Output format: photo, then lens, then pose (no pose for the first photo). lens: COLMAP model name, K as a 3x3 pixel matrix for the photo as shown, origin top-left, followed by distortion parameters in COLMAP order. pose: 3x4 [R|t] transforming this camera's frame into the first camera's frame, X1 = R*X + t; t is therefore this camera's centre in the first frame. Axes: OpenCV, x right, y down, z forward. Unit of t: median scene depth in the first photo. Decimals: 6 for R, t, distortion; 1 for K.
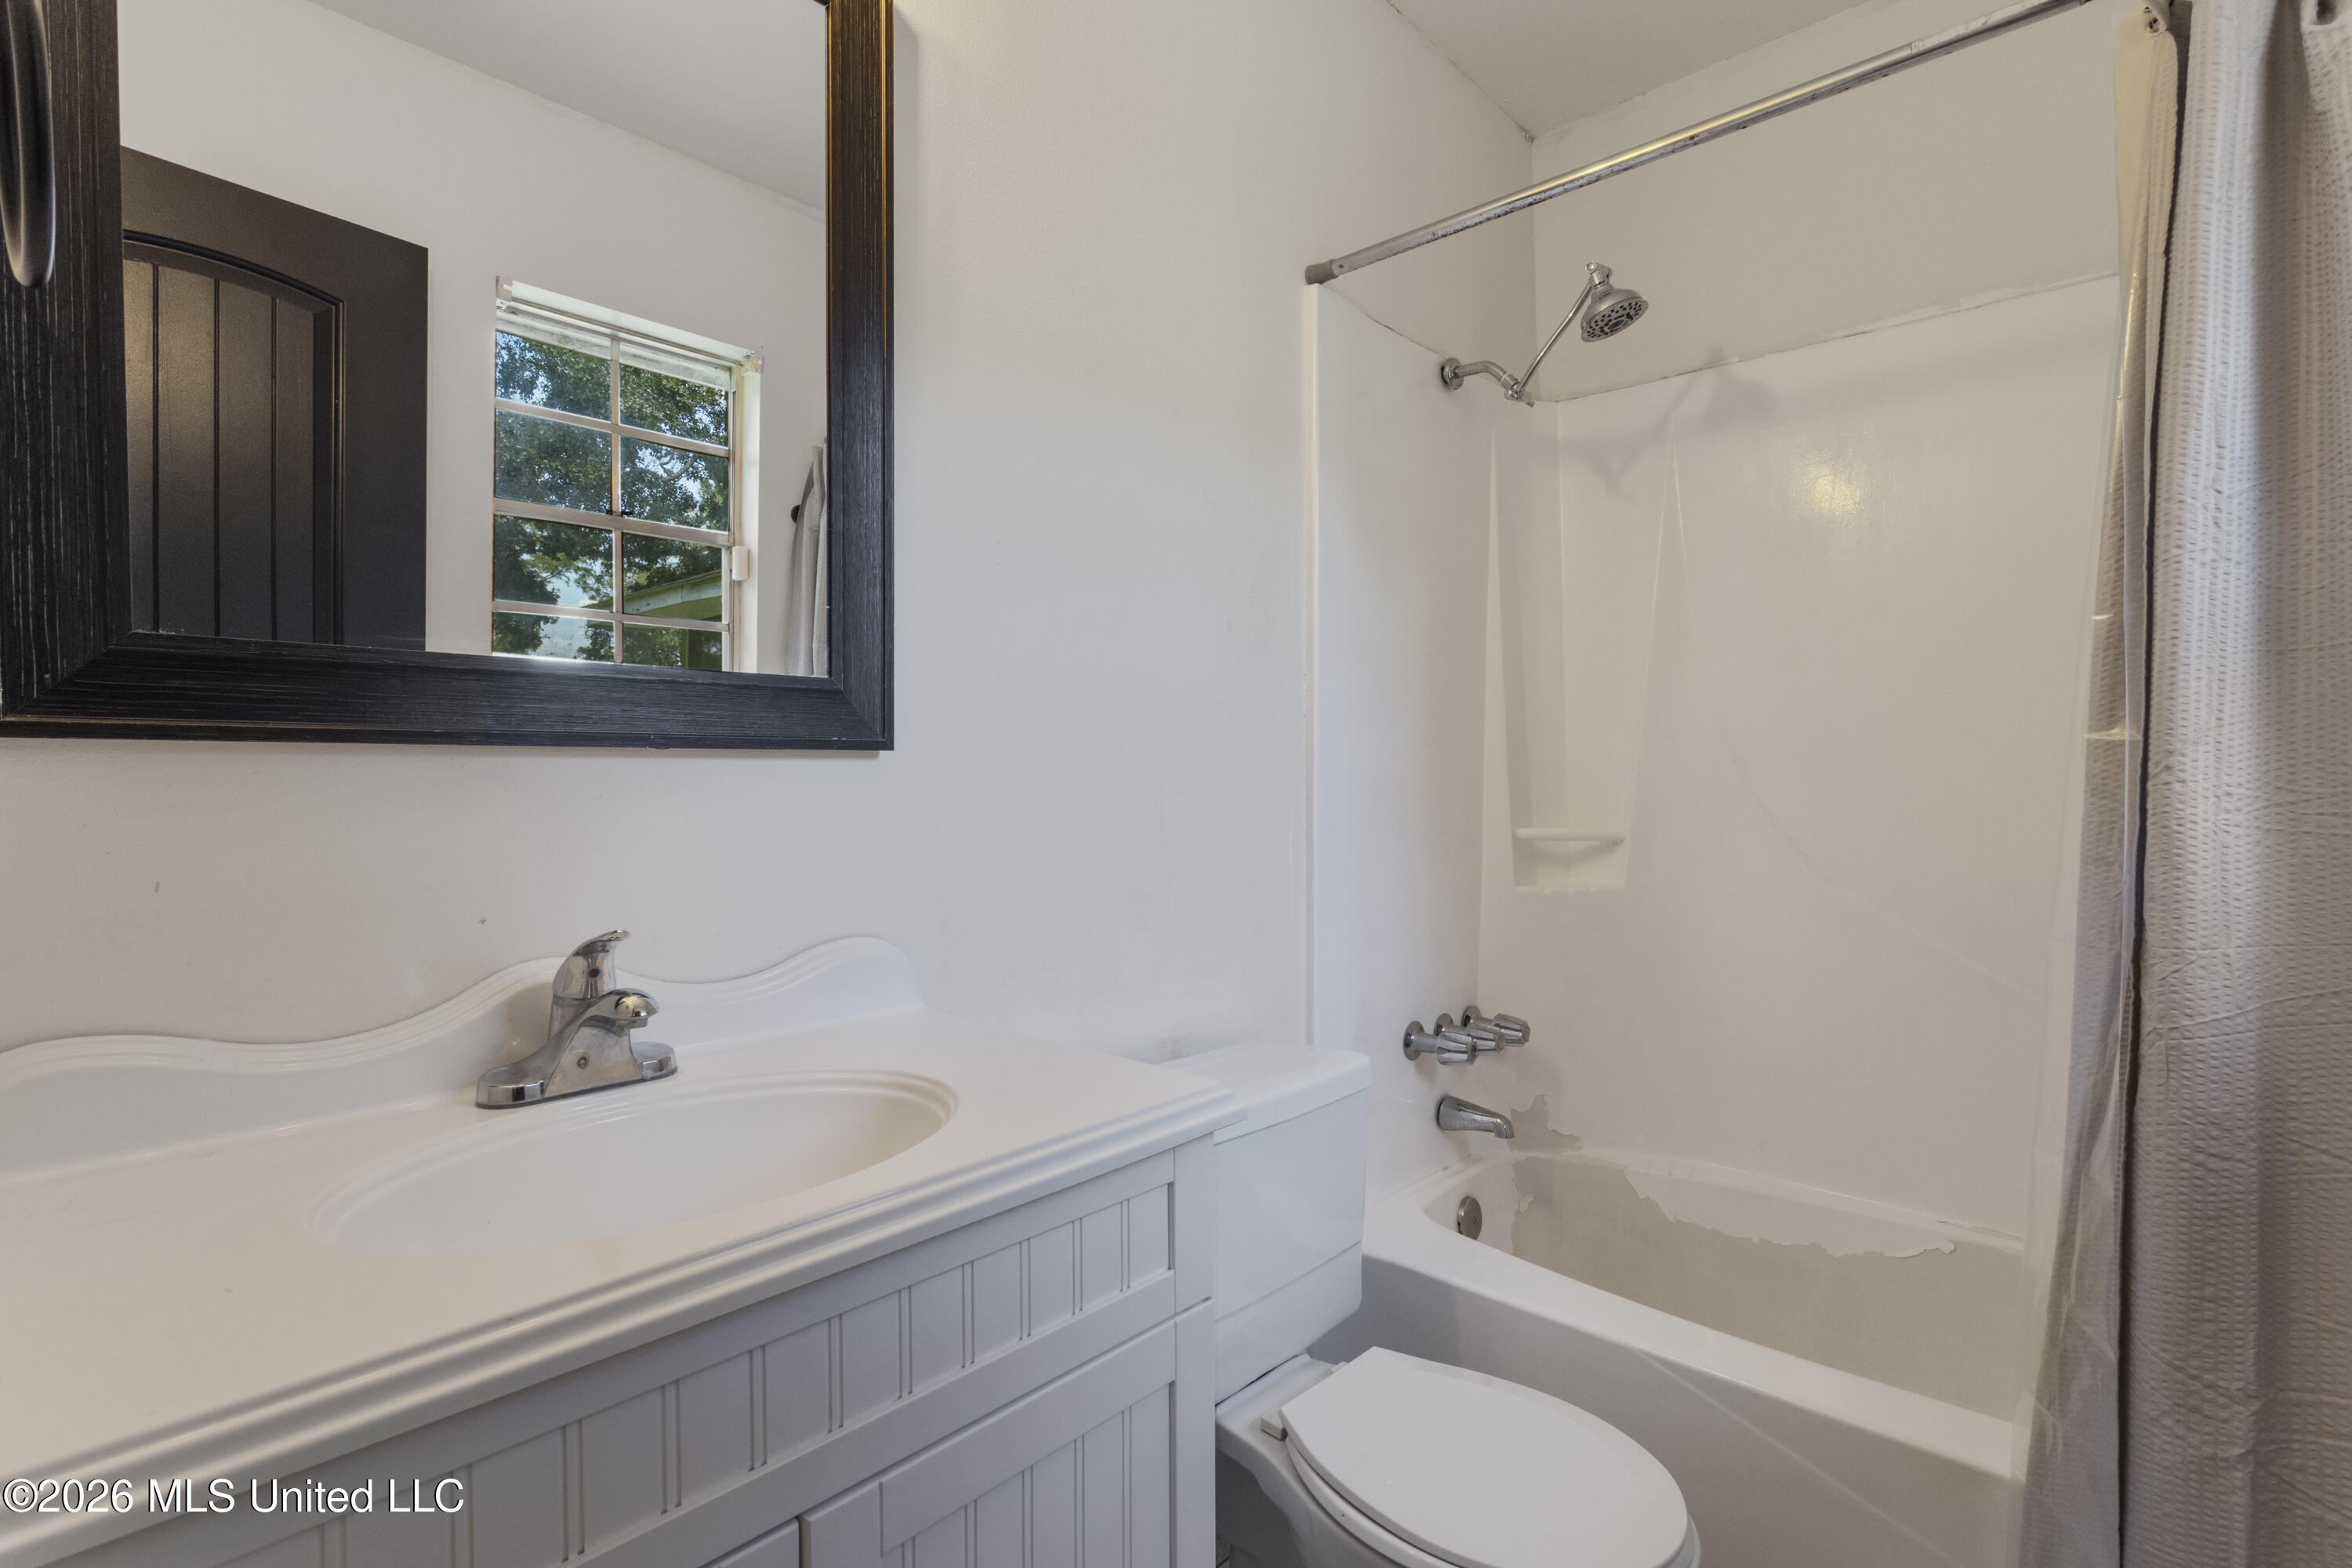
lens RADIAL K [[1108.5, 0, 1179.4], [0, 1108.5, 776.8], [0, 0, 1]] dist [-0.004188, 0.003138]
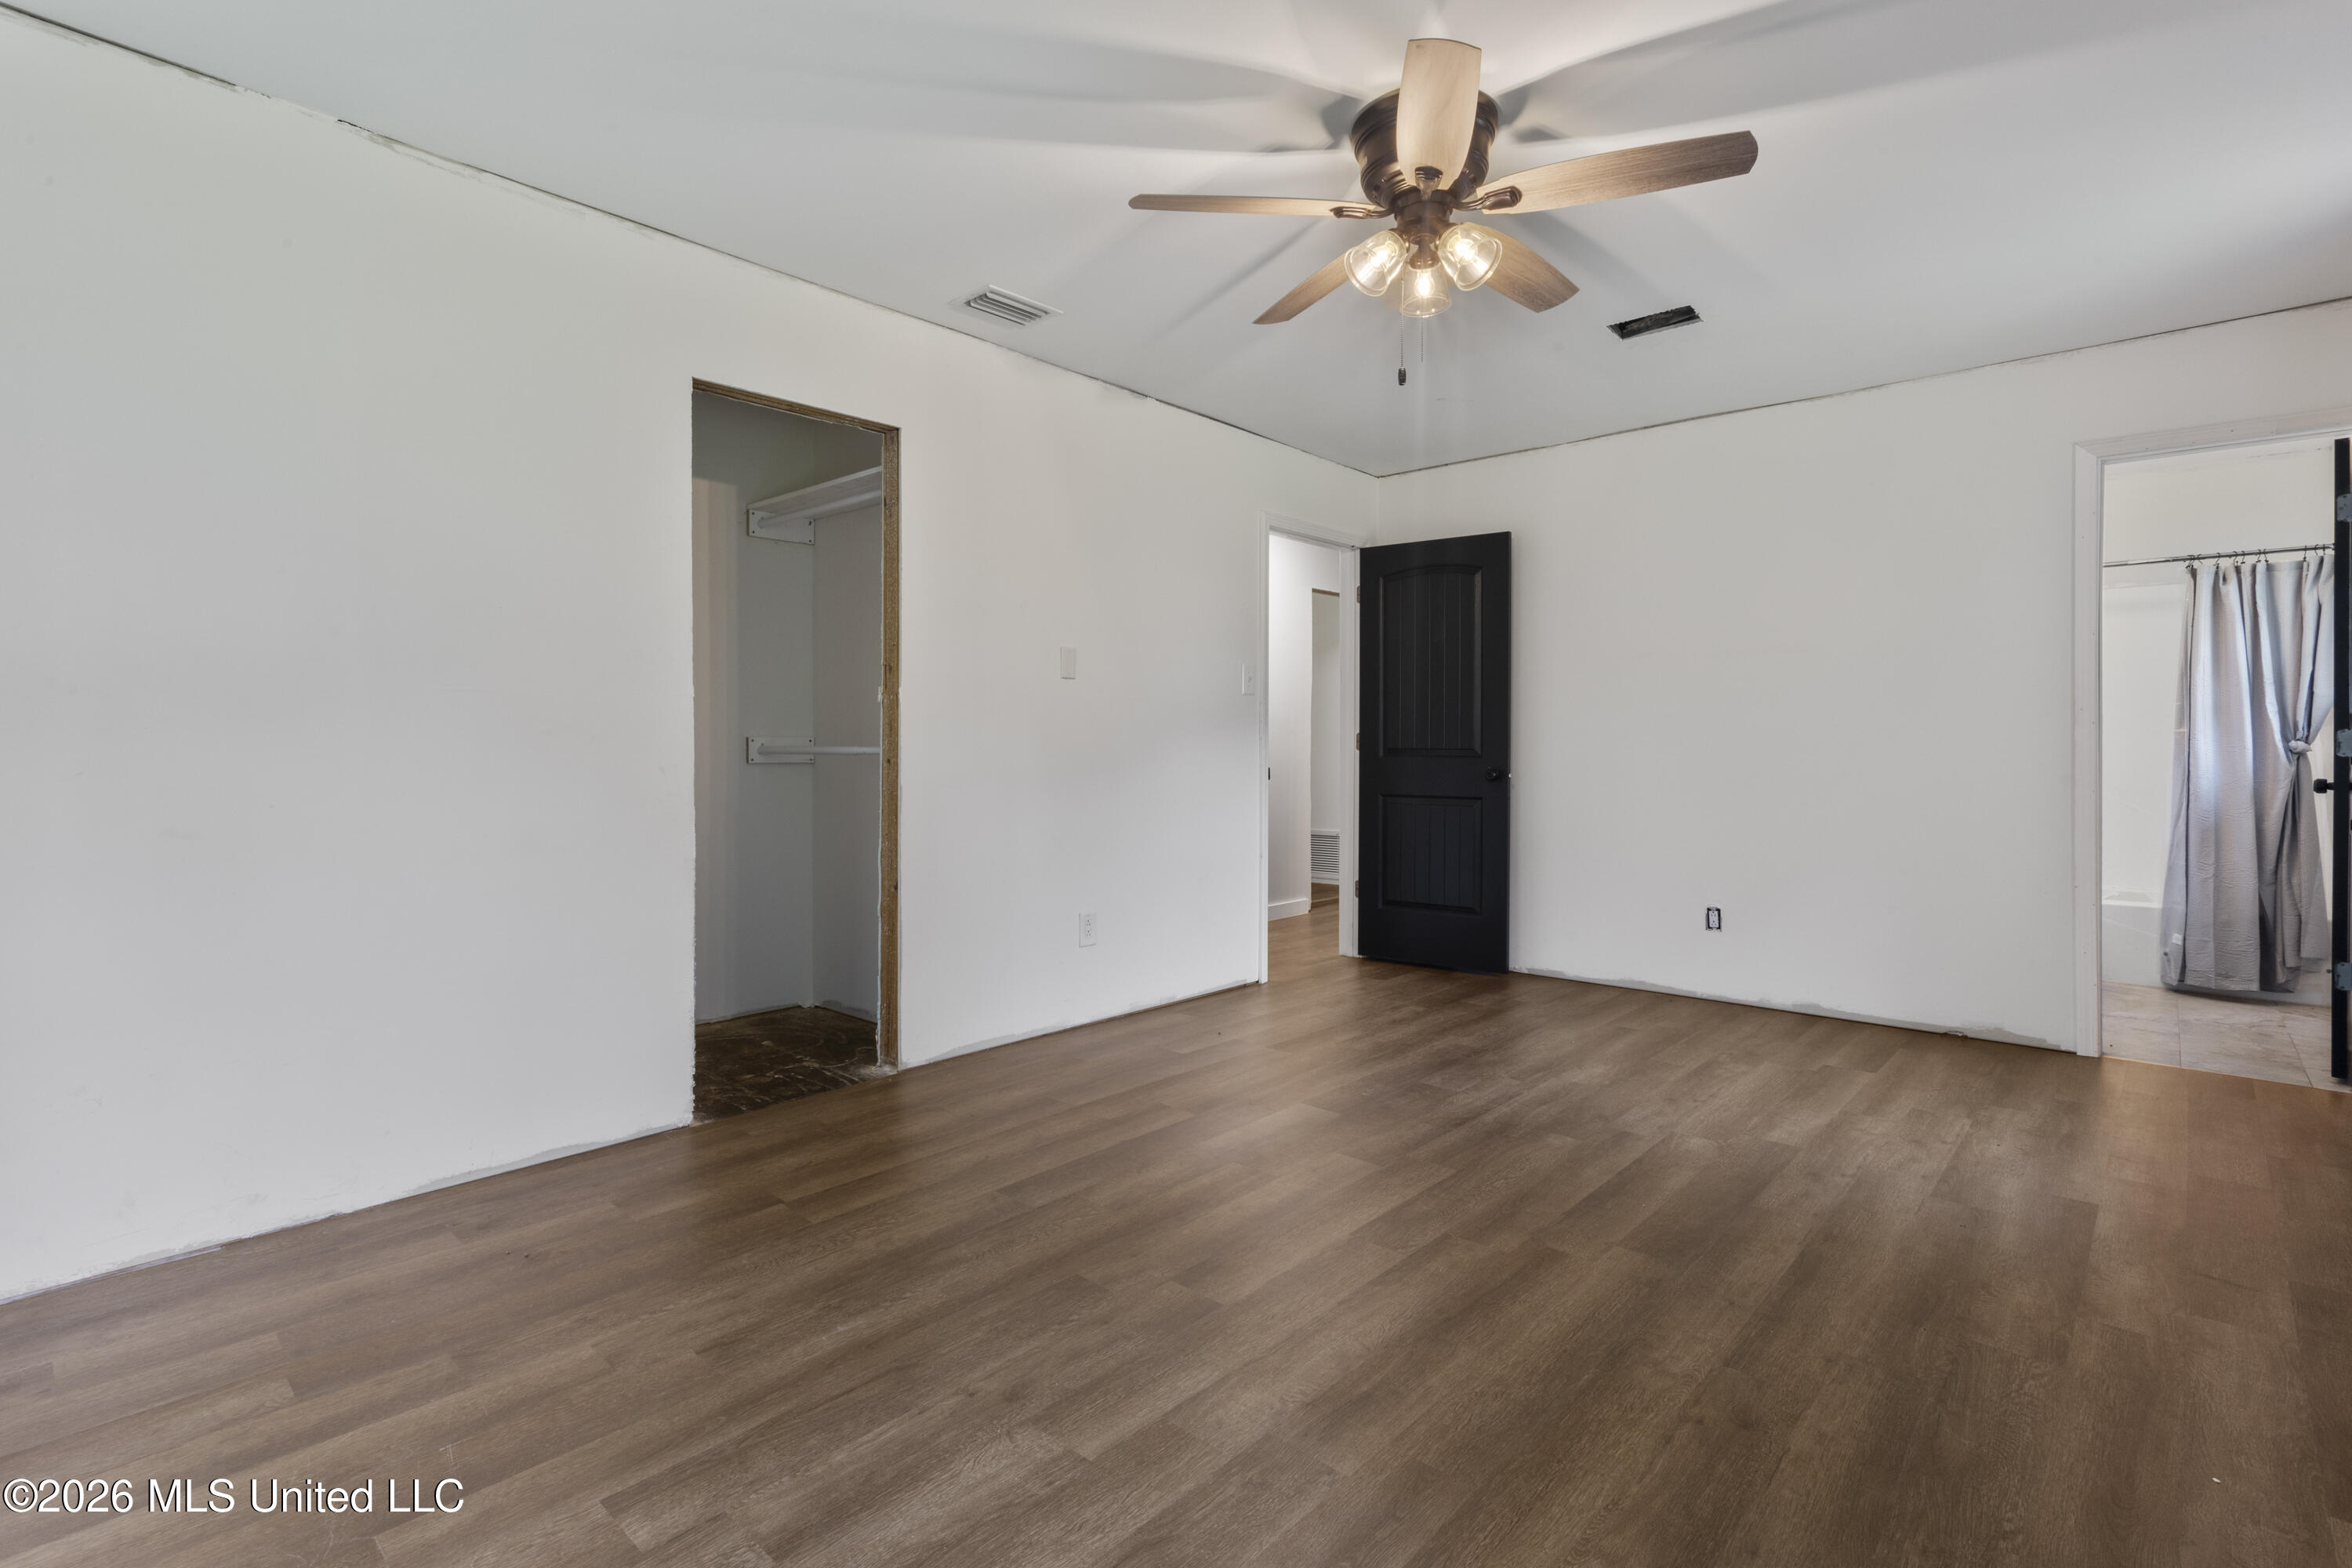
lens RADIAL K [[1108.5, 0, 1172.6], [0, 1108.5, 764.1], [0, 0, 1]] dist [-0.004188, 0.003138]
pose [[0.999739, -0.005982, 0.022041, -3.409832], [0.006142, 0.999955, -0.007204, 0.107741], [-0.021997, 0.007337, 0.999731, -3.461620]]
